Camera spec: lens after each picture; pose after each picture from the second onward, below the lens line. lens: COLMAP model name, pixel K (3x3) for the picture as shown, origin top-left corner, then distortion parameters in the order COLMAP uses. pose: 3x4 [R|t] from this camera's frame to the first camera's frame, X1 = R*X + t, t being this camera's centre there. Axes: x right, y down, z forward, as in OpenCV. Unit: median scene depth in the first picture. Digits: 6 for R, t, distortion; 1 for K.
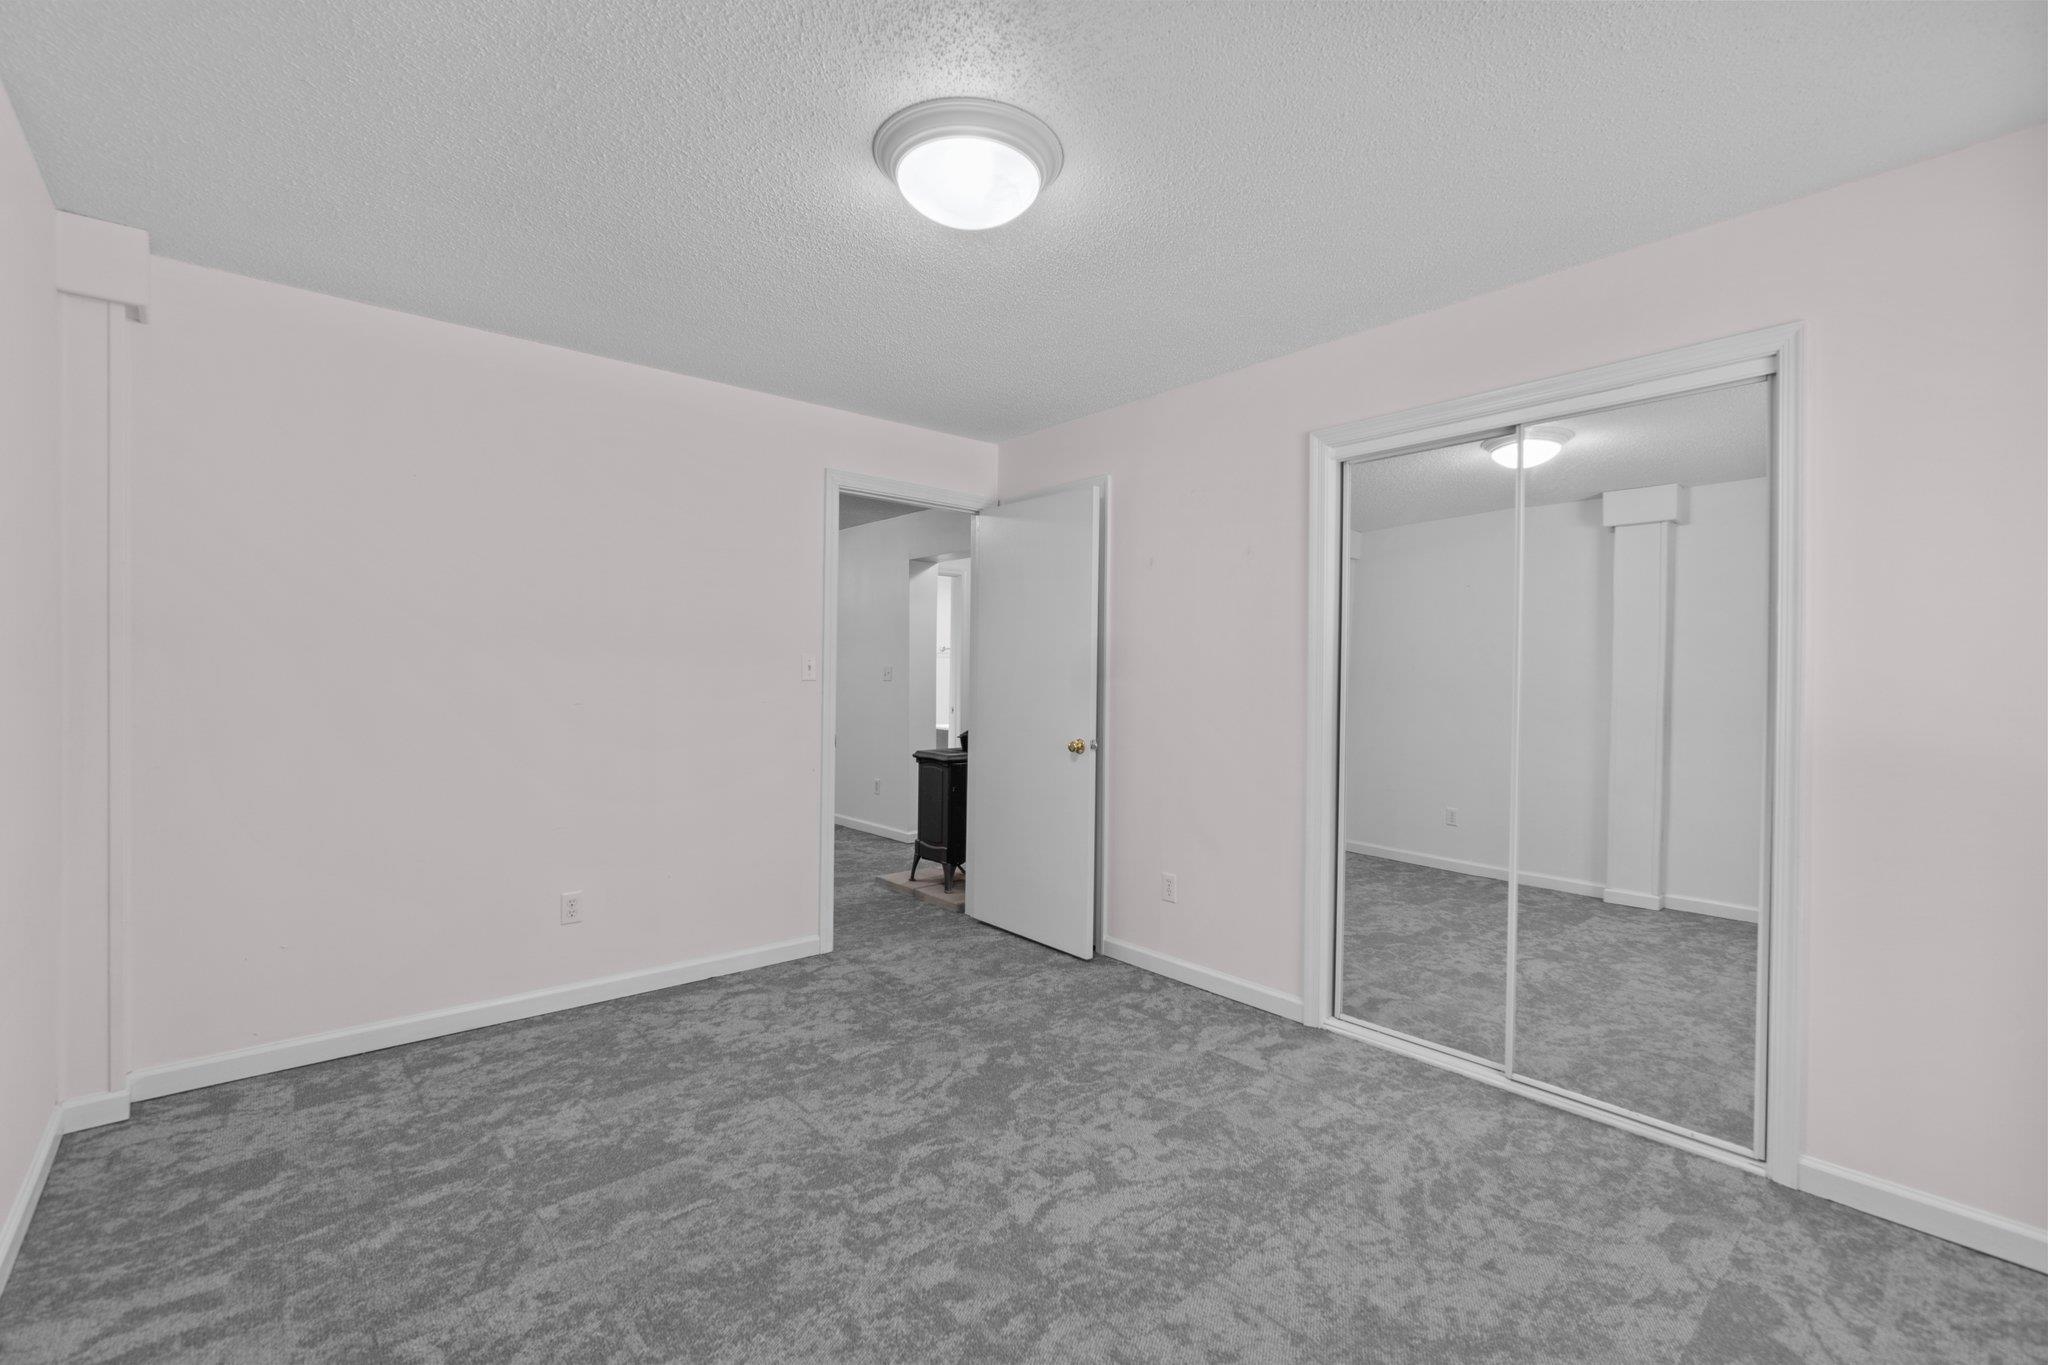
lens RADIAL K [[882.0, 0, 1023.8], [0, 882.0, 682.9], [0, 0, 1]] dist [-0.007792, 0.001349]
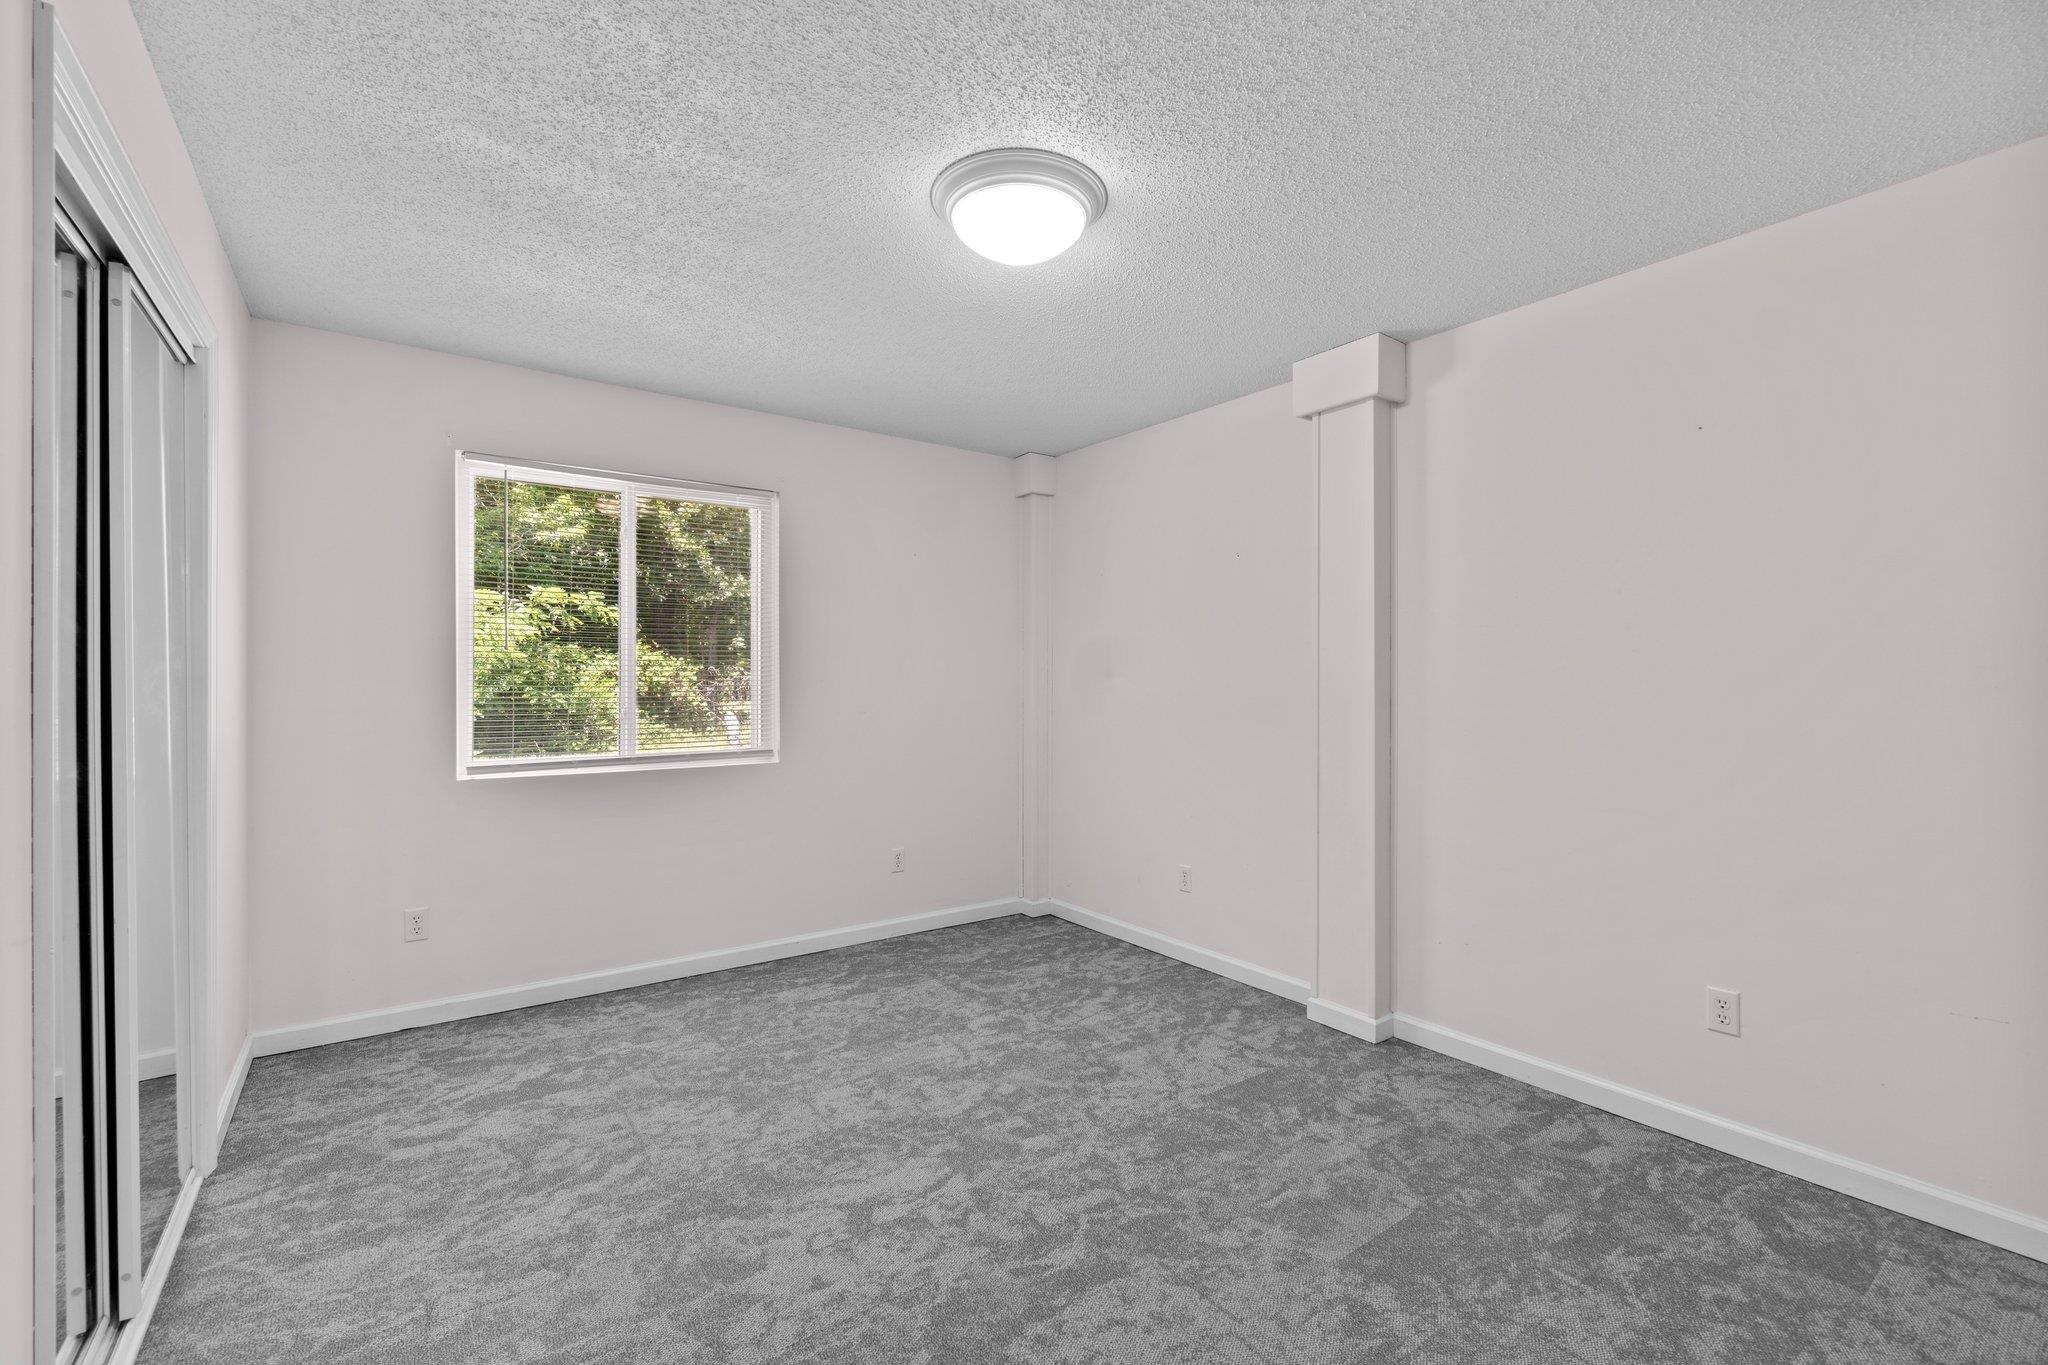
lens RADIAL K [[882.0, 0, 1023.9], [0, 882.0, 682.6], [0, 0, 1]] dist [-0.007792, 0.001349]
pose [[-0.995666, -0.013276, 0.092044, -0.168099], [-0.012341, 0.999866, 0.010728, -0.020068], [-0.092175, 0.009545, -0.995697, 2.018899]]
